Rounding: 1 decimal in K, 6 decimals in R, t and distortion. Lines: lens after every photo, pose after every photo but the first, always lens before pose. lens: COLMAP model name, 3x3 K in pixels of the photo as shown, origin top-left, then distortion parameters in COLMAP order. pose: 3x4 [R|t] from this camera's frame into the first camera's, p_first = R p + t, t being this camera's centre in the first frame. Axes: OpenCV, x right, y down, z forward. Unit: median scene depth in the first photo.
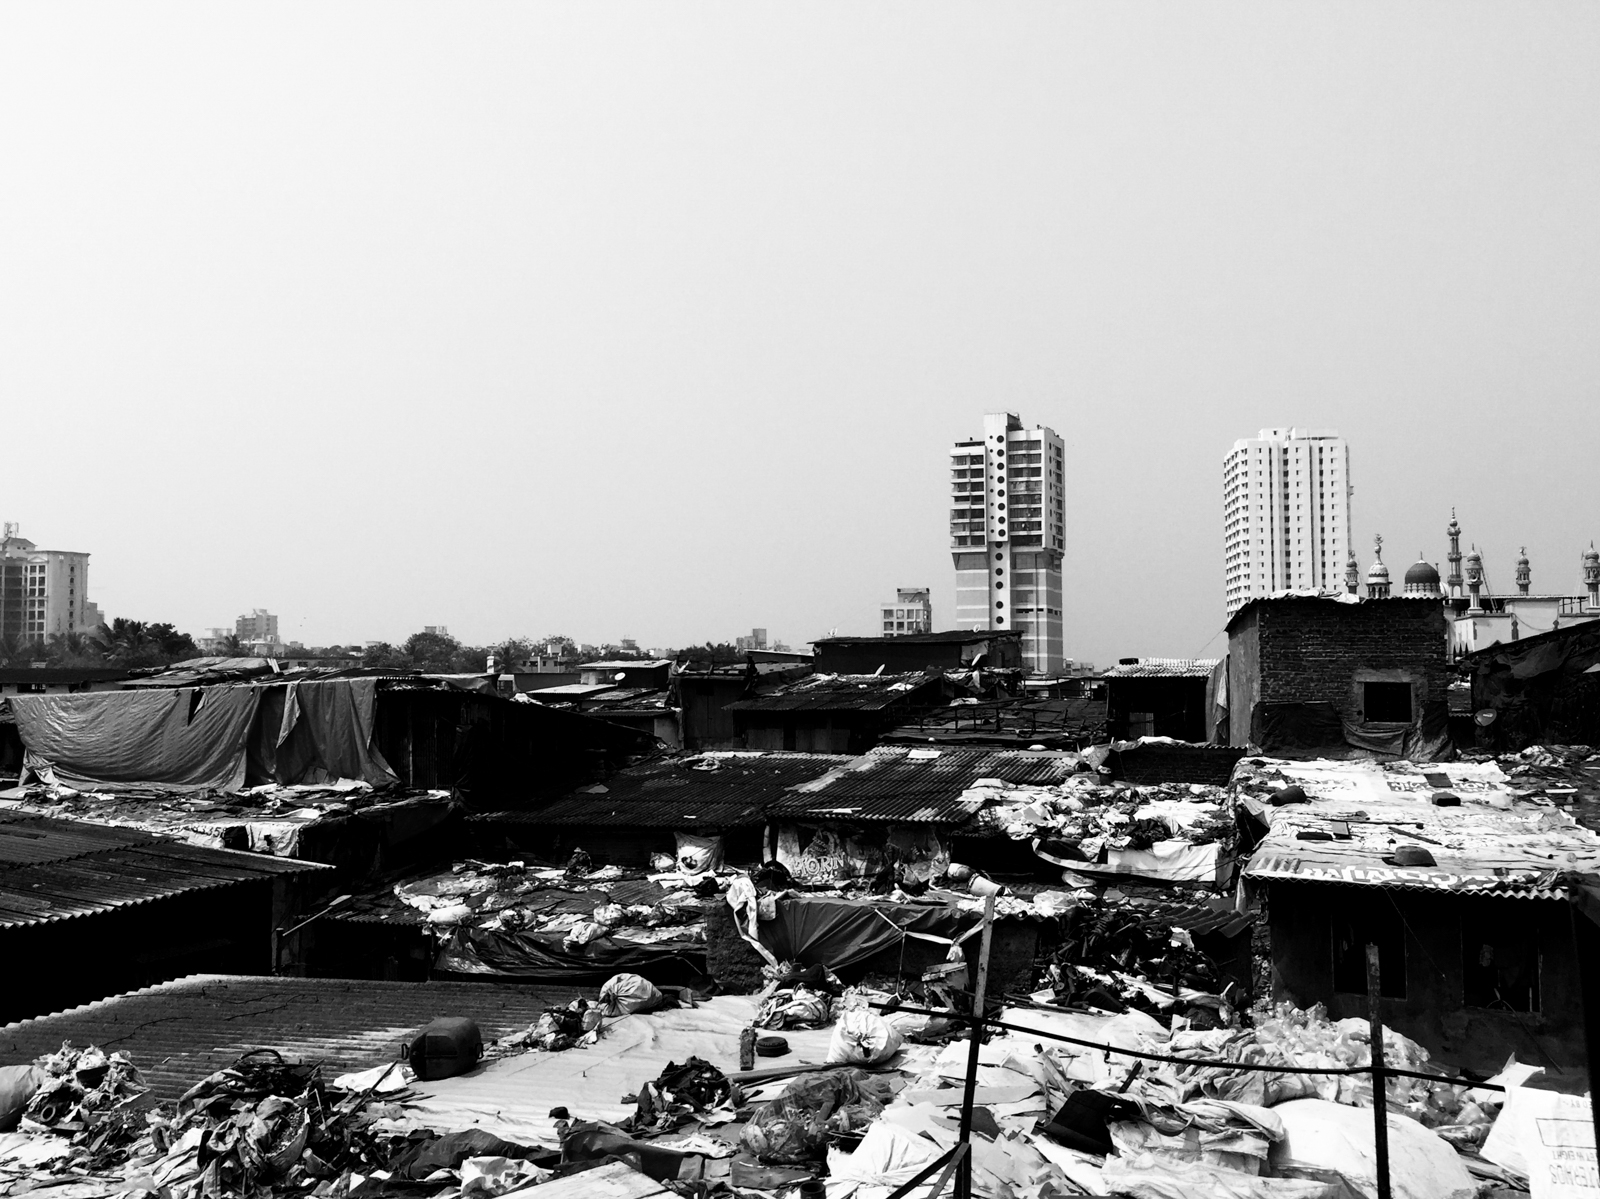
lens RADIAL K [[1520.9, 0, 775.4], [0, 1520.9, 602.8], [0, 0, 1]] dist [0.068714, -0.008304]
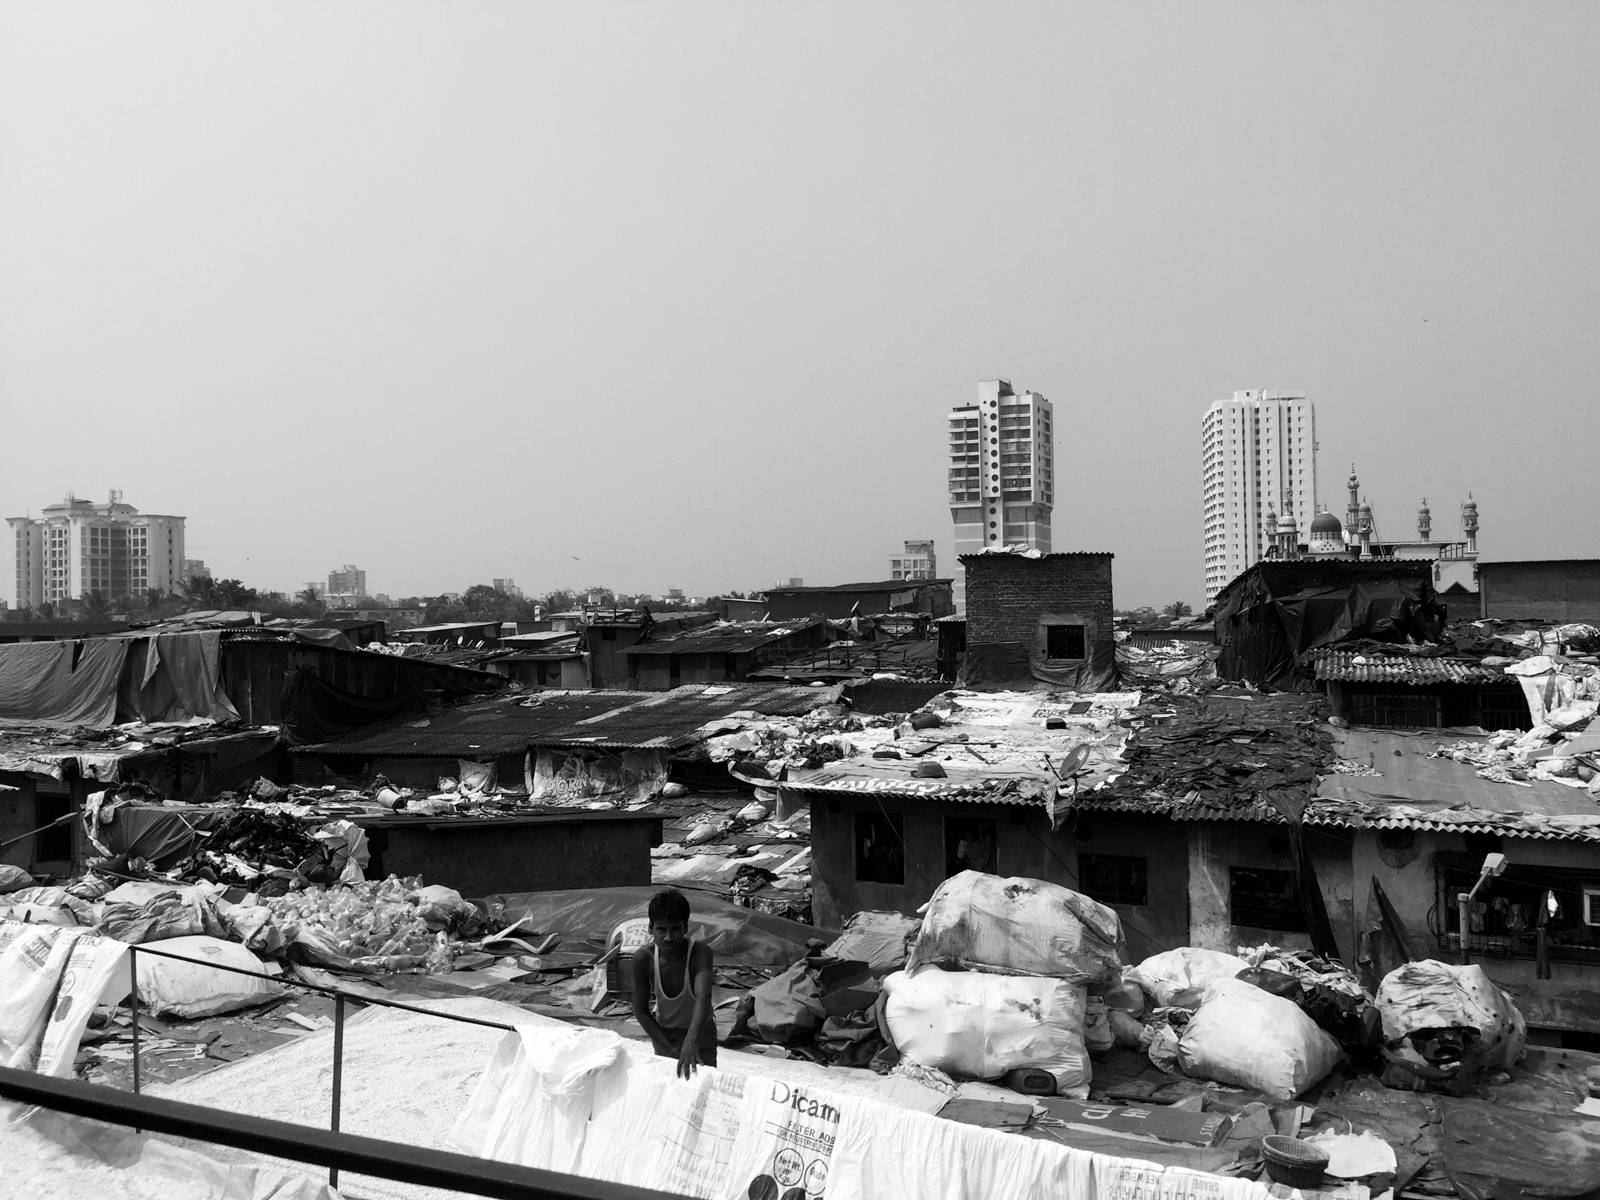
lens RADIAL K [[1377.5, 0, 793.0], [0, 1377.5, 603.3], [0, 0, 1]] dist [0.100492, -0.145842]
pose [[0.999714, -0.010579, -0.021461, 0.209488], [0.011335, 0.999309, 0.035406, -0.004593], [0.021071, -0.035639, 0.999143, -0.056999]]
